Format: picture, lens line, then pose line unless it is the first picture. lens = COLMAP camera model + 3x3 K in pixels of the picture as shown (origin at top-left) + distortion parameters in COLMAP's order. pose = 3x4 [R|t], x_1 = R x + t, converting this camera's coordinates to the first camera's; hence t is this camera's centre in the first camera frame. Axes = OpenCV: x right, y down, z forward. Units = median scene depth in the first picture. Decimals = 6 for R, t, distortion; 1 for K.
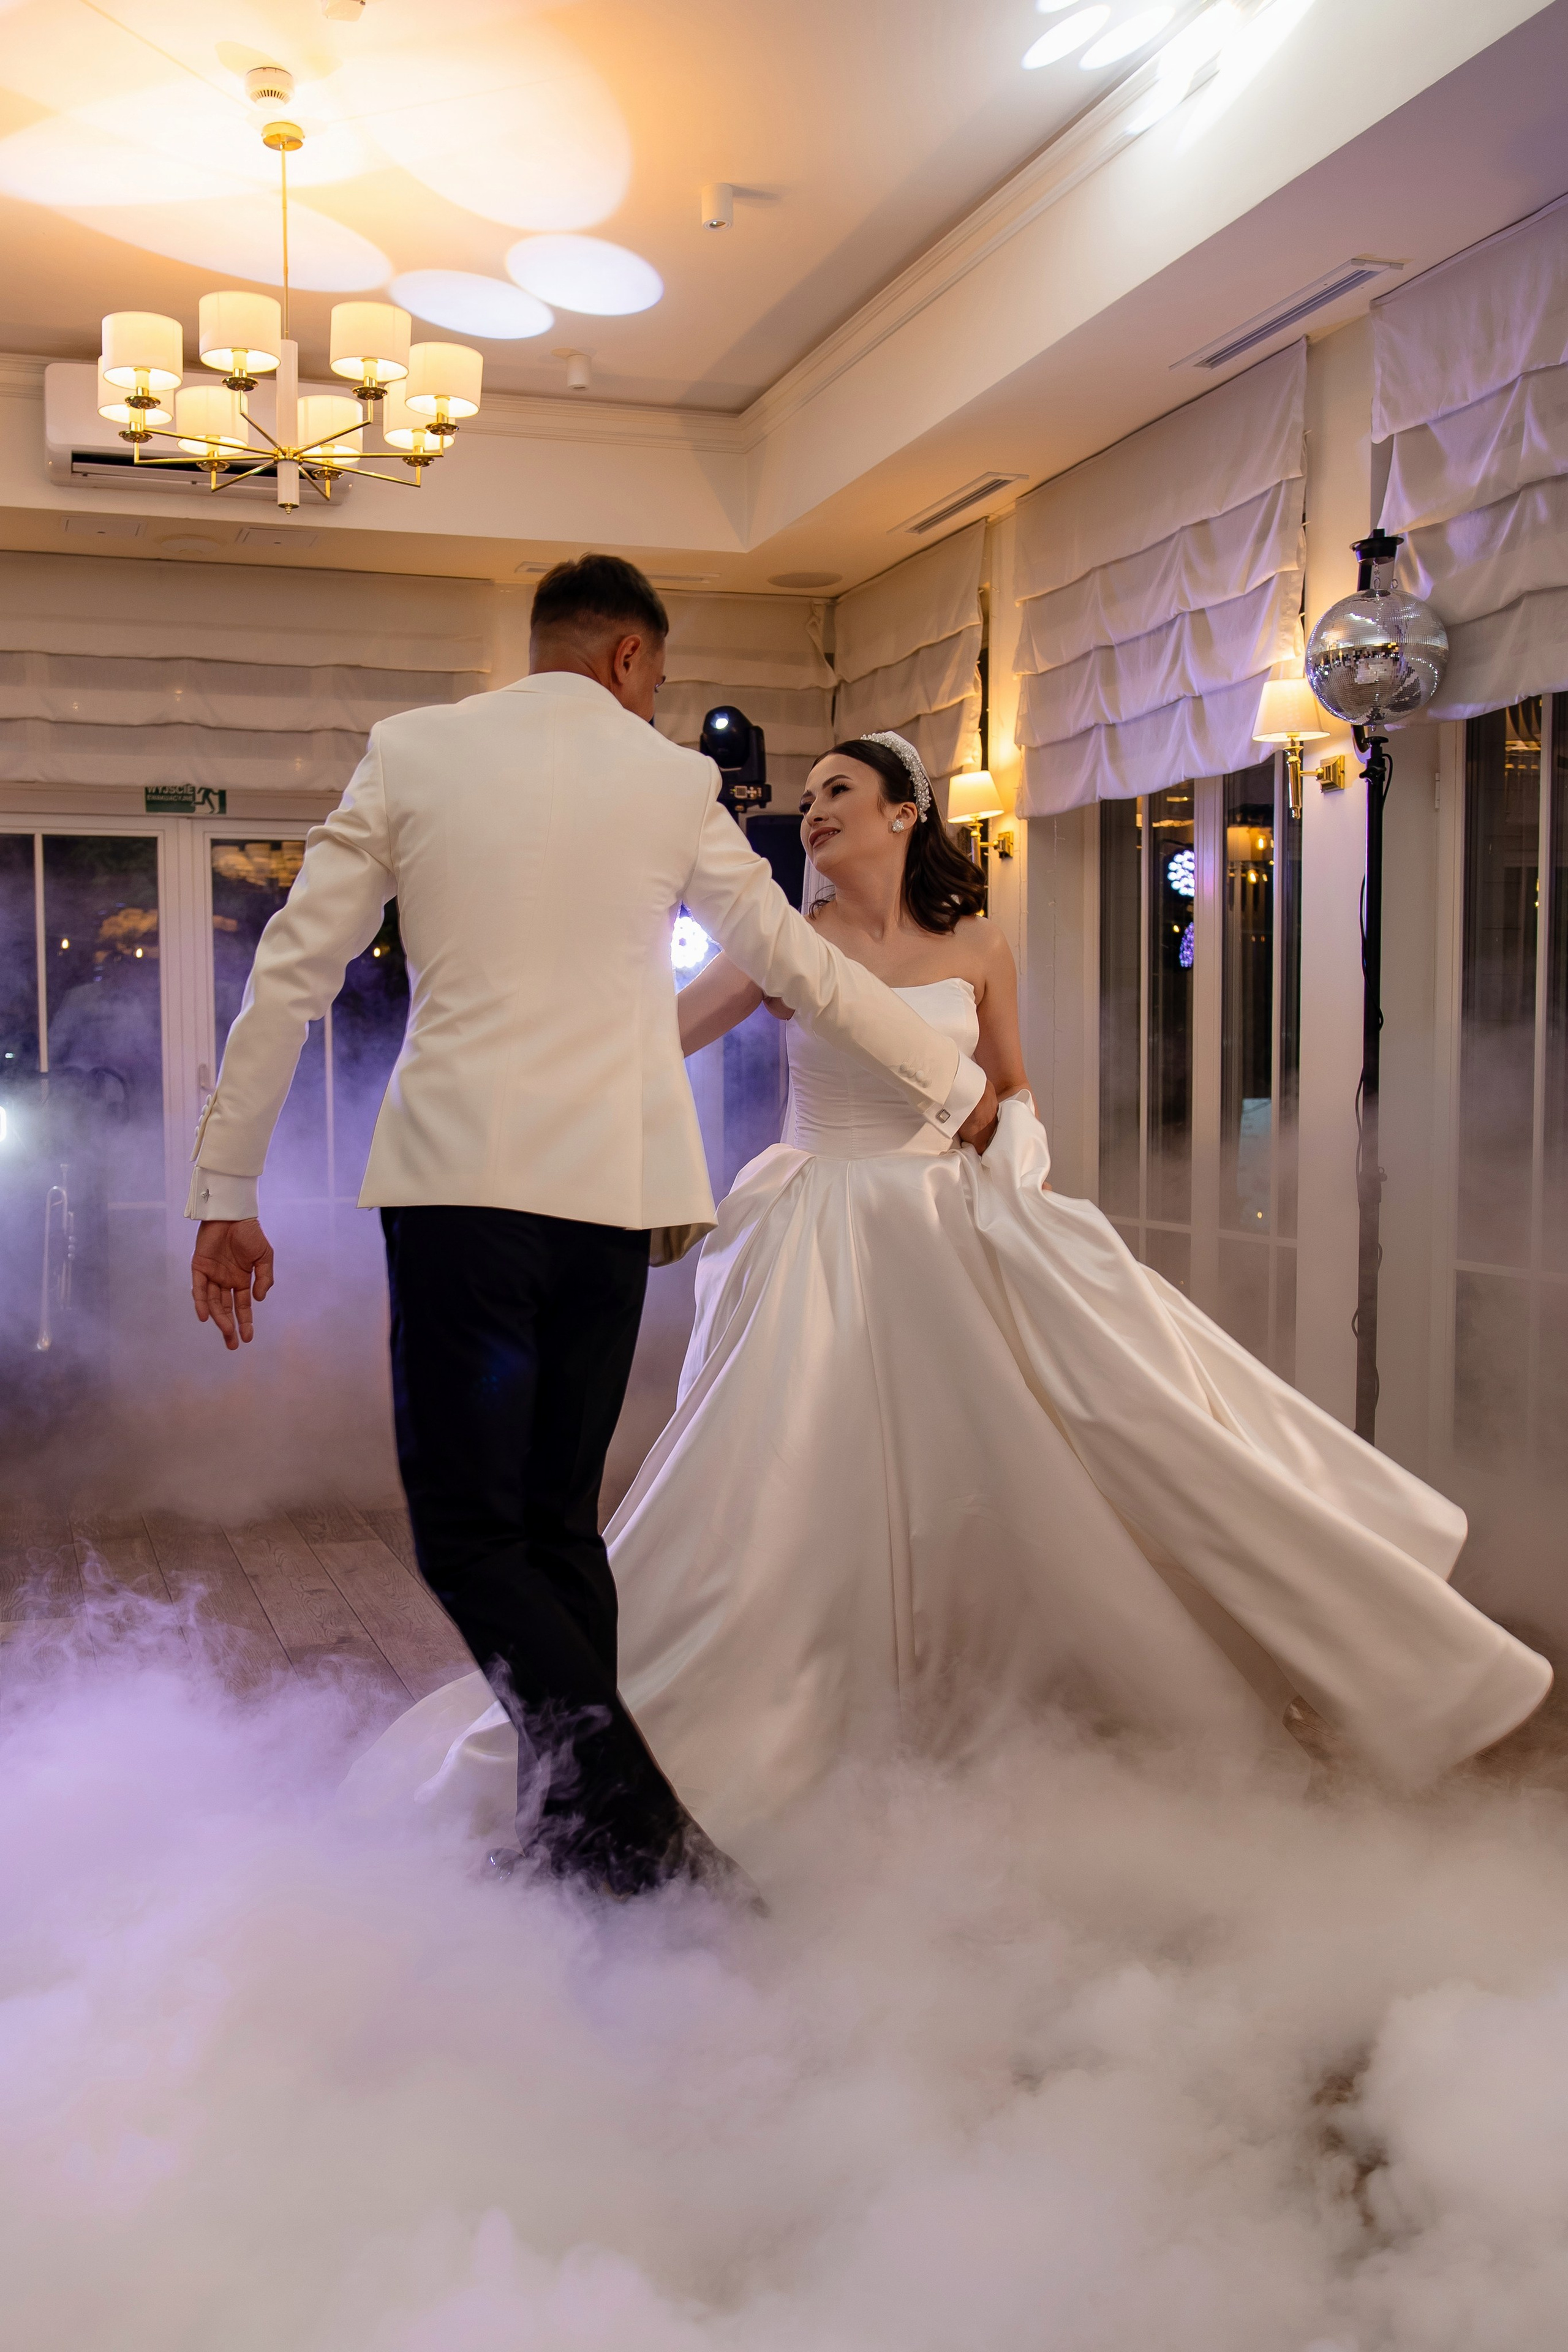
lens RADIAL K [[2070.5, 0, 605.3], [0, 2070.5, 1182.7], [0, 0, 1]] dist [0.014540, 0.004050]
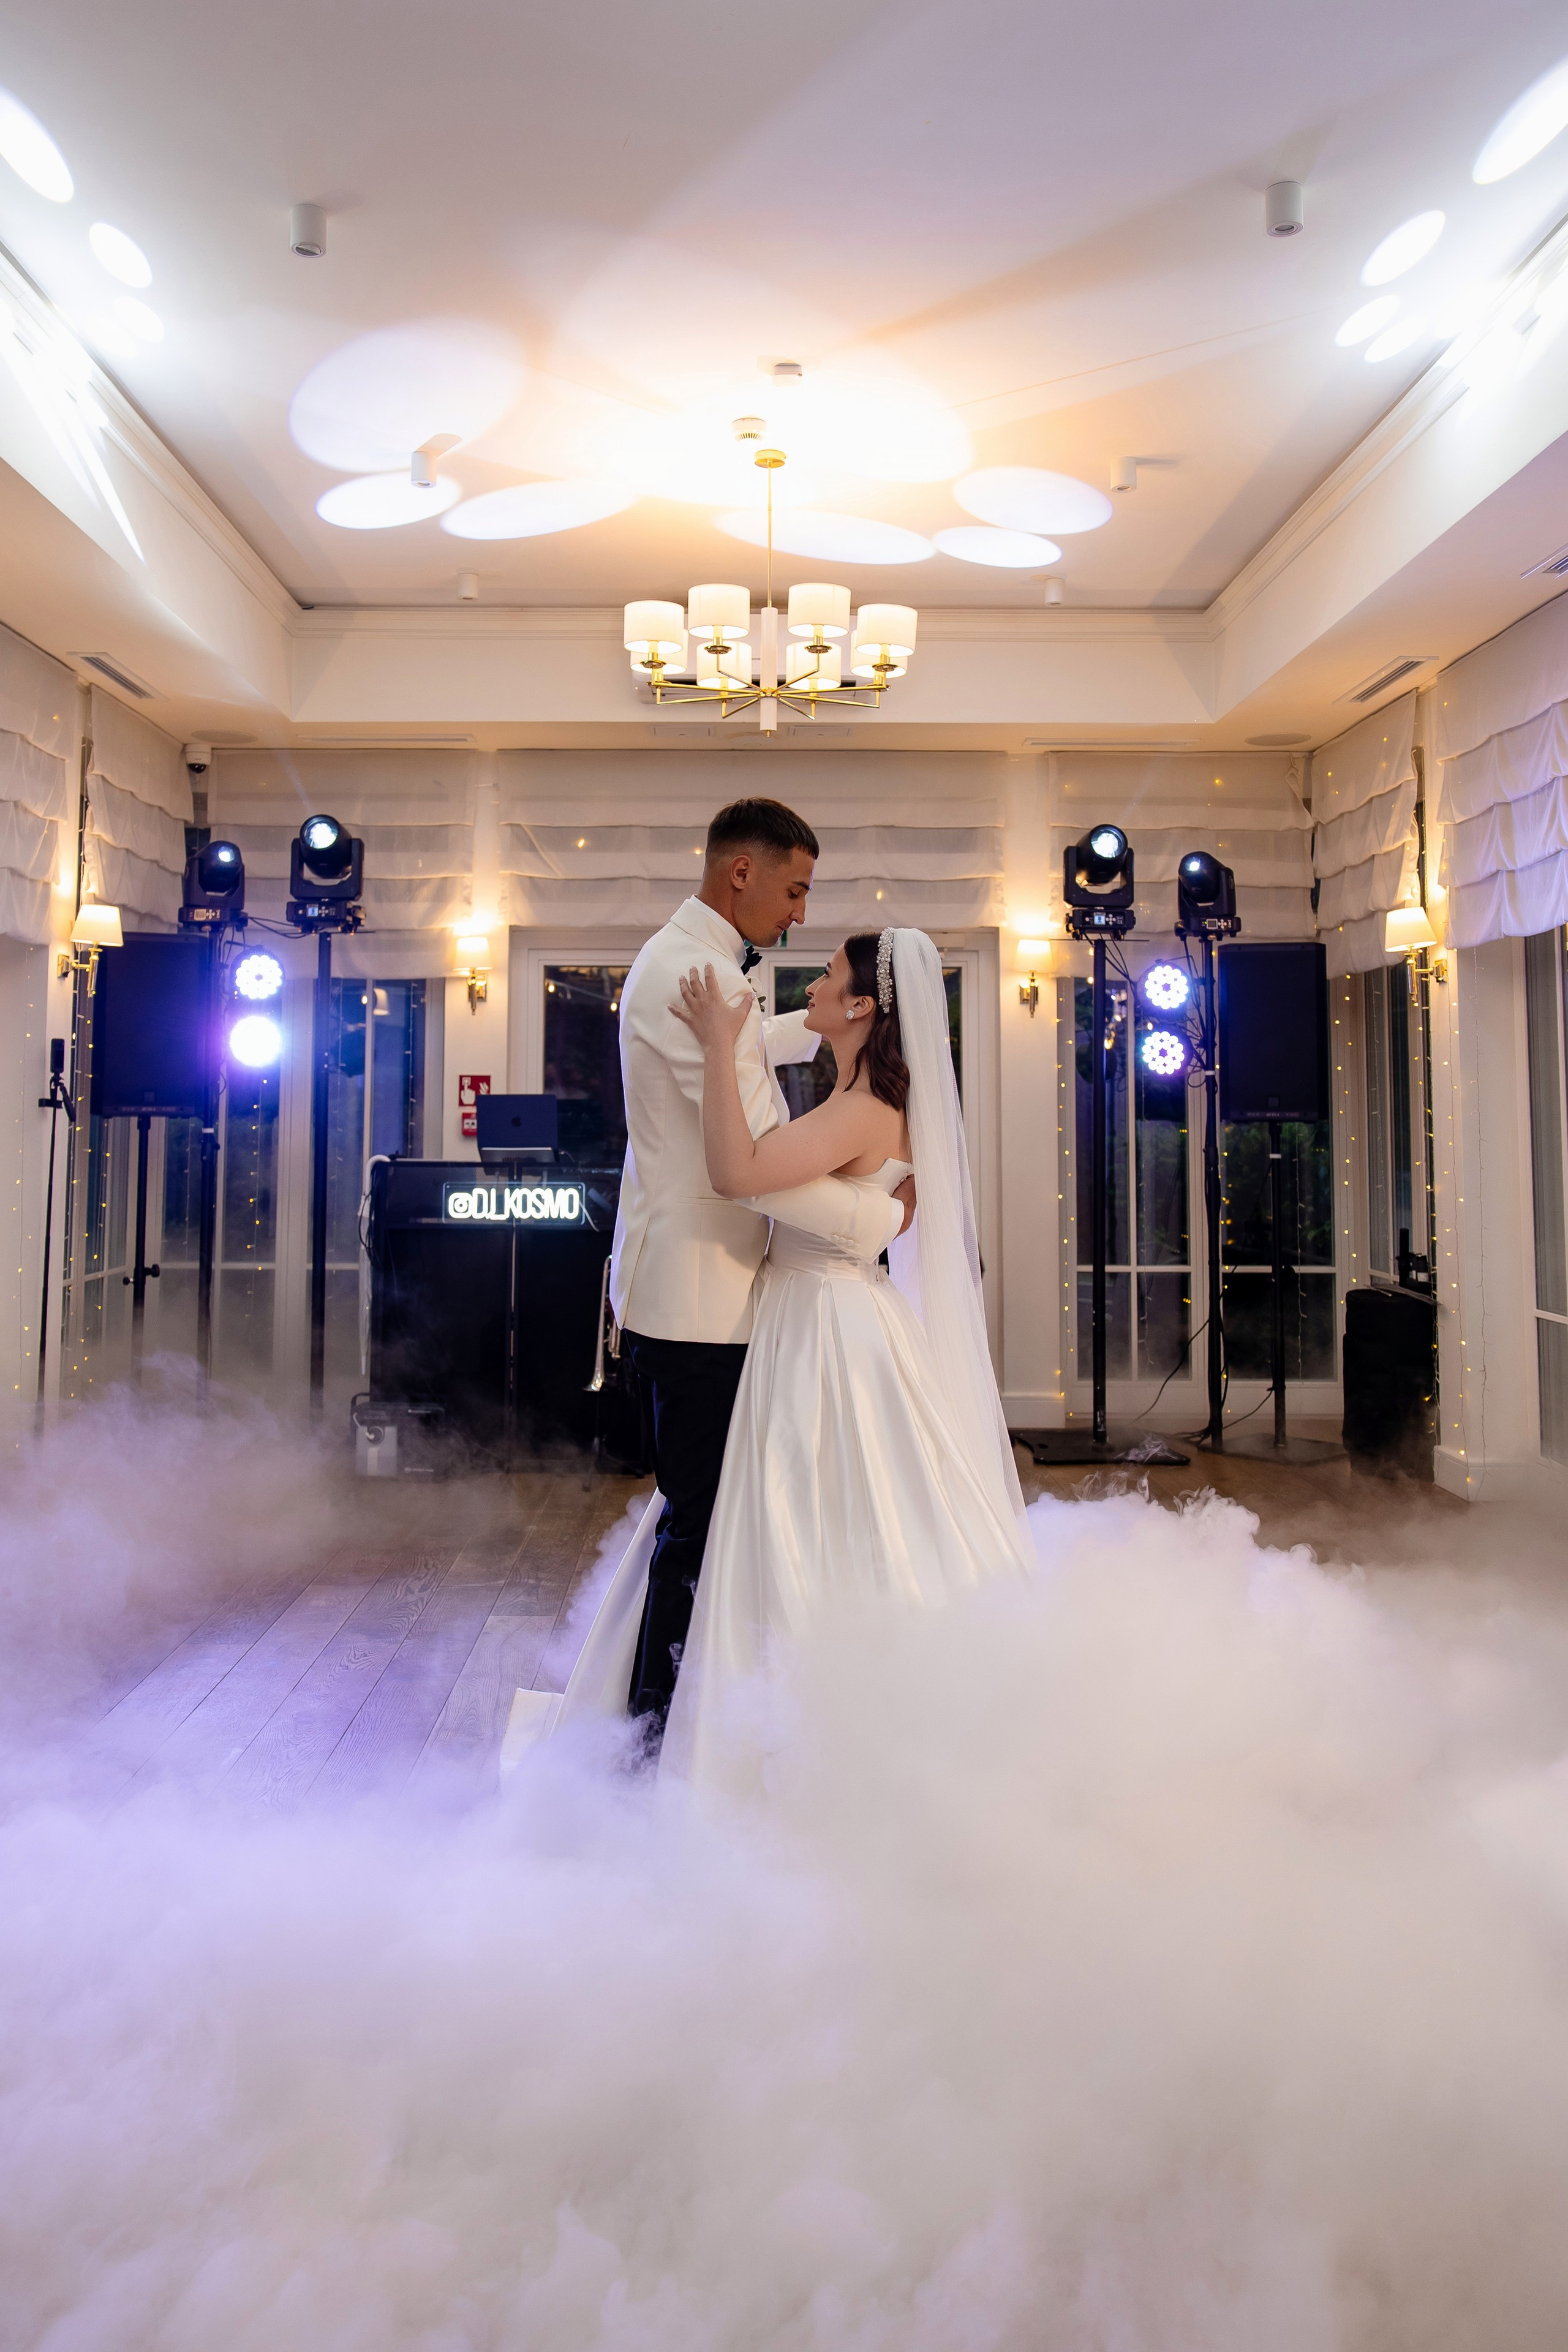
lens RADIAL K [[1855.3, 0, 759.1], [0, 1855.3, 983.7], [0, 0, 1]] dist [0.001713, 0.001361]
pose [[0.962614, -0.007664, -0.270767, 0.118496], [-0.027355, 0.991739, -0.125322, -0.022590], [0.269491, 0.128043, 0.954453, -0.057568]]
